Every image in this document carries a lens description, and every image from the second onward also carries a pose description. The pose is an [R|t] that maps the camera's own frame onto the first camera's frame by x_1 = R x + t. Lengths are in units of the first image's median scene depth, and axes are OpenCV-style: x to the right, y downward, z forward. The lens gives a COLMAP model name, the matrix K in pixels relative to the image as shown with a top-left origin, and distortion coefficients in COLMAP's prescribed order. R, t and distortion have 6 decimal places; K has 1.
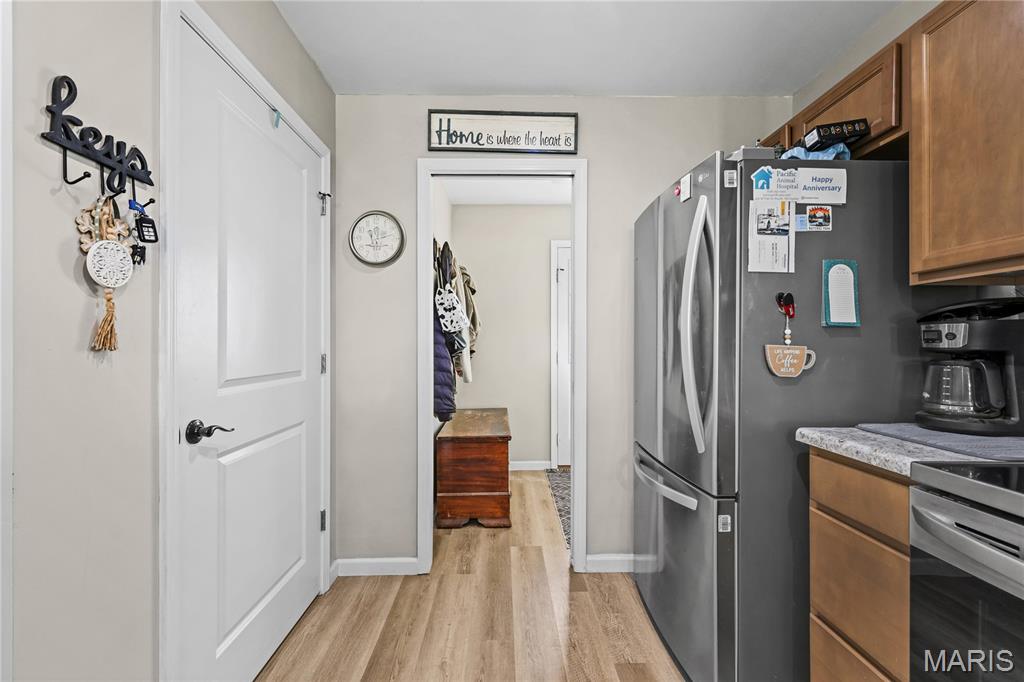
lens RADIAL K [[445.6, 0, 512.8], [0, 445.6, 341.4], [0, 0, 1]] dist [0.003224, 0.000957]
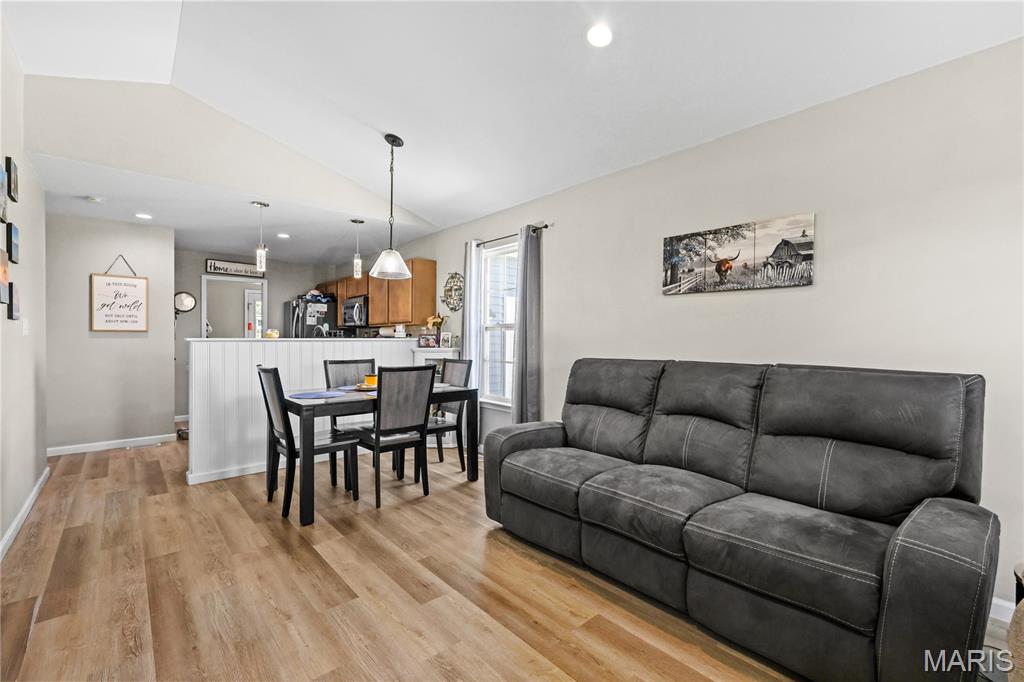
lens RADIAL K [[445.6, 0, 511.0], [0, 445.6, 336.2], [0, 0, 1]] dist [0.003224, 0.000957]
pose [[0.764473, 0.006178, 0.644626, -0.905536], [-0.002851, 0.999977, -0.006203, -0.002368], [-0.644649, 0.002904, 0.764473, -4.167313]]
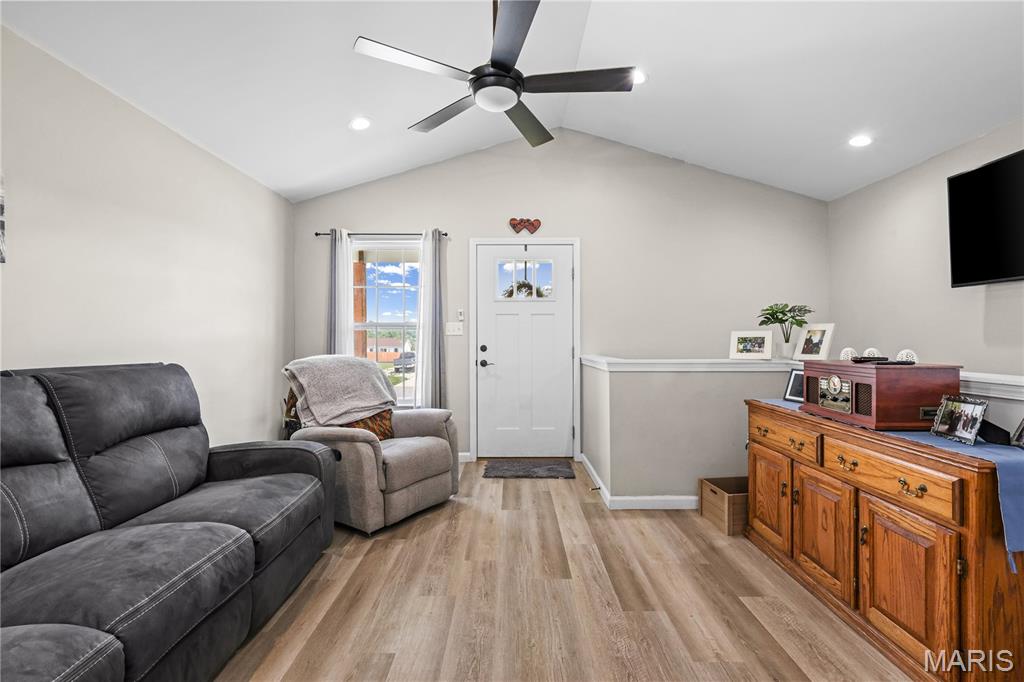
lens RADIAL K [[445.6, 0, 508.6], [0, 445.6, 341.4], [0, 0, 1]] dist [0.003224, 0.000957]
pose [[-0.999680, 0.005118, 0.024773, -0.384030], [0.005330, 0.999949, 0.008529, 0.006880], [-0.024728, 0.008658, -0.999657, -2.285536]]
